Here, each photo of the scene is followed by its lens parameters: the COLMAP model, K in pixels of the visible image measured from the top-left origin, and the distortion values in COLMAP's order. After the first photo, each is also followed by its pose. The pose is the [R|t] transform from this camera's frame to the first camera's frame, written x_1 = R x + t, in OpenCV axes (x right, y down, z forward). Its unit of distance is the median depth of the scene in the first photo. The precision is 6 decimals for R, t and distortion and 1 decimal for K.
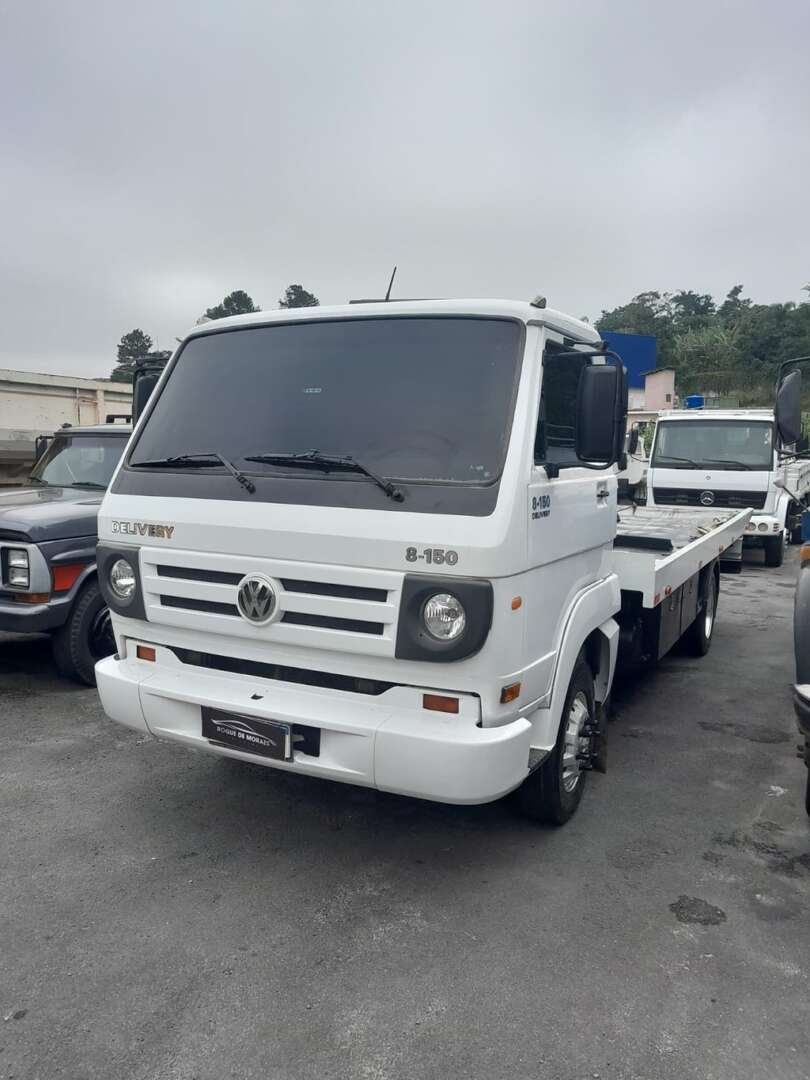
lens RADIAL K [[839.4, 0, 395.0], [0, 839.4, 539.0], [0, 0, 1]] dist [0.066871, -0.087893]
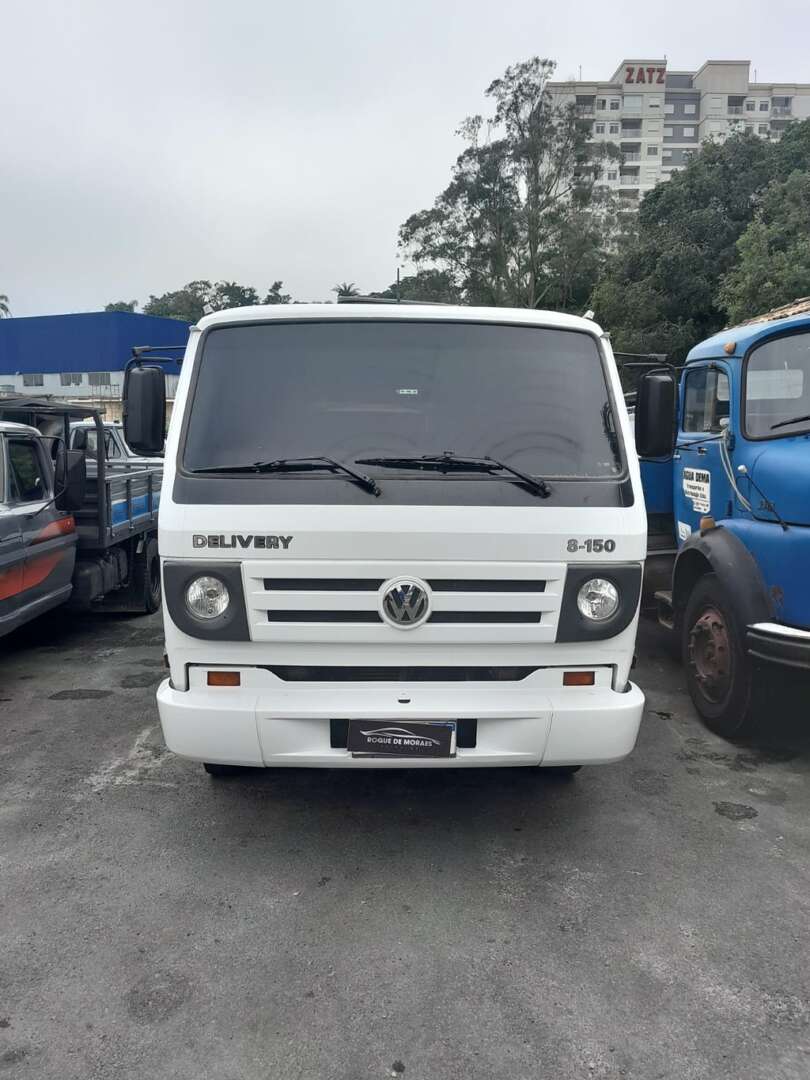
lens RADIAL K [[839.4, 0, 395.0], [0, 839.4, 539.0], [0, 0, 1]] dist [0.066871, -0.087893]
pose [[0.867733, -0.069003, 0.492218, -0.644743], [0.061087, 0.997614, 0.032164, -0.035497], [-0.493263, 0.002158, 0.869878, 0.141162]]
